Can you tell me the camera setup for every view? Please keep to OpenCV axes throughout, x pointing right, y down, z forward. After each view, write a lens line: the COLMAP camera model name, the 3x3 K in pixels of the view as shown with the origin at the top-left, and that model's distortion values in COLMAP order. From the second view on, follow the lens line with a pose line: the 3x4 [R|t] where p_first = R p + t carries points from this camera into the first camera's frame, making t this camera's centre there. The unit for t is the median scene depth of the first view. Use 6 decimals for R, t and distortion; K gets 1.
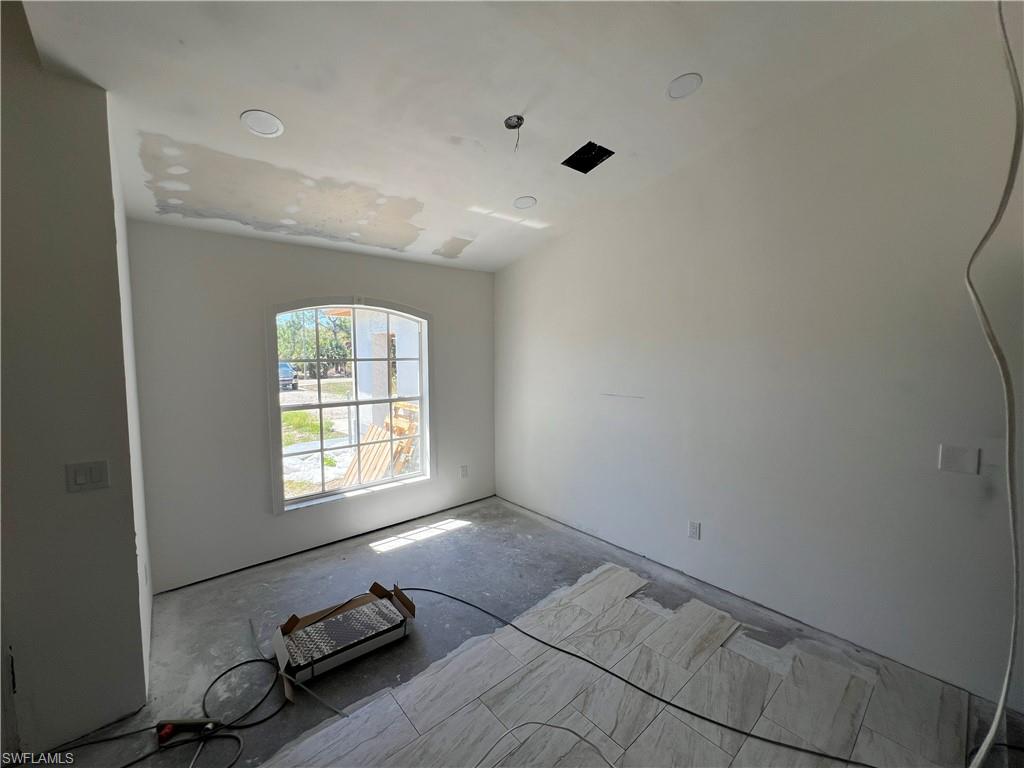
lens RADIAL K [[411.4, 0, 512.7], [0, 411.4, 383.1], [0, 0, 1]] dist [-0.001426, -0.000617]
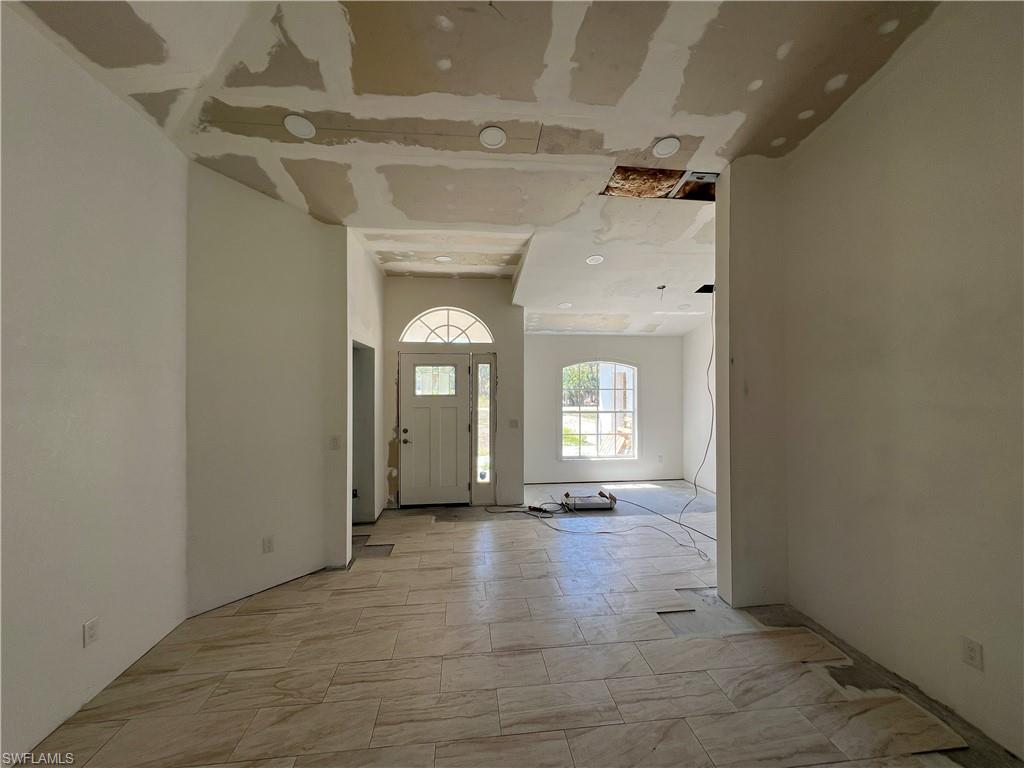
lens RADIAL K [[411.4, 0, 511.5], [0, 411.4, 385.2], [0, 0, 1]] dist [-0.001426, -0.000617]
pose [[0.826455, 0.004088, -0.562989, 0.356662], [-0.043588, 0.997437, -0.056743, 0.049023], [0.561314, 0.071435, 0.824514, -0.788129]]
